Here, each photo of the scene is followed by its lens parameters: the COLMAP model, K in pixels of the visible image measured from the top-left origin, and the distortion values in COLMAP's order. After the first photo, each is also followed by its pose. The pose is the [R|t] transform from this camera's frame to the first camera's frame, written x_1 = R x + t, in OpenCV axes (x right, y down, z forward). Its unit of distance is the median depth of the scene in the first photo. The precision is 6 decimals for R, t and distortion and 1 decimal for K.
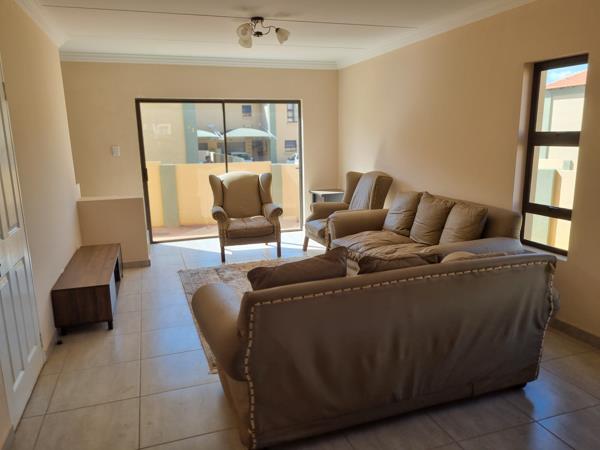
lens RADIAL K [[451.9, 0, 298.3], [0, 451.9, 232.3], [0, 0, 1]] dist [0.054902, -0.044169]
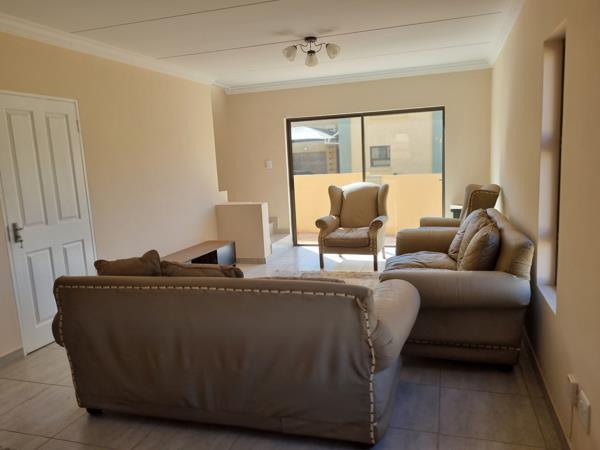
lens RADIAL K [[452.1, 0, 300.0], [0, 452.1, 225.0], [0, 0, 1]] dist [0.066344, 0.000954]
pose [[0.812042, 0.068132, -0.579608, 0.399235], [-0.090884, 0.995809, -0.010274, -0.019348], [0.576478, 0.061020, 0.814831, 0.113128]]
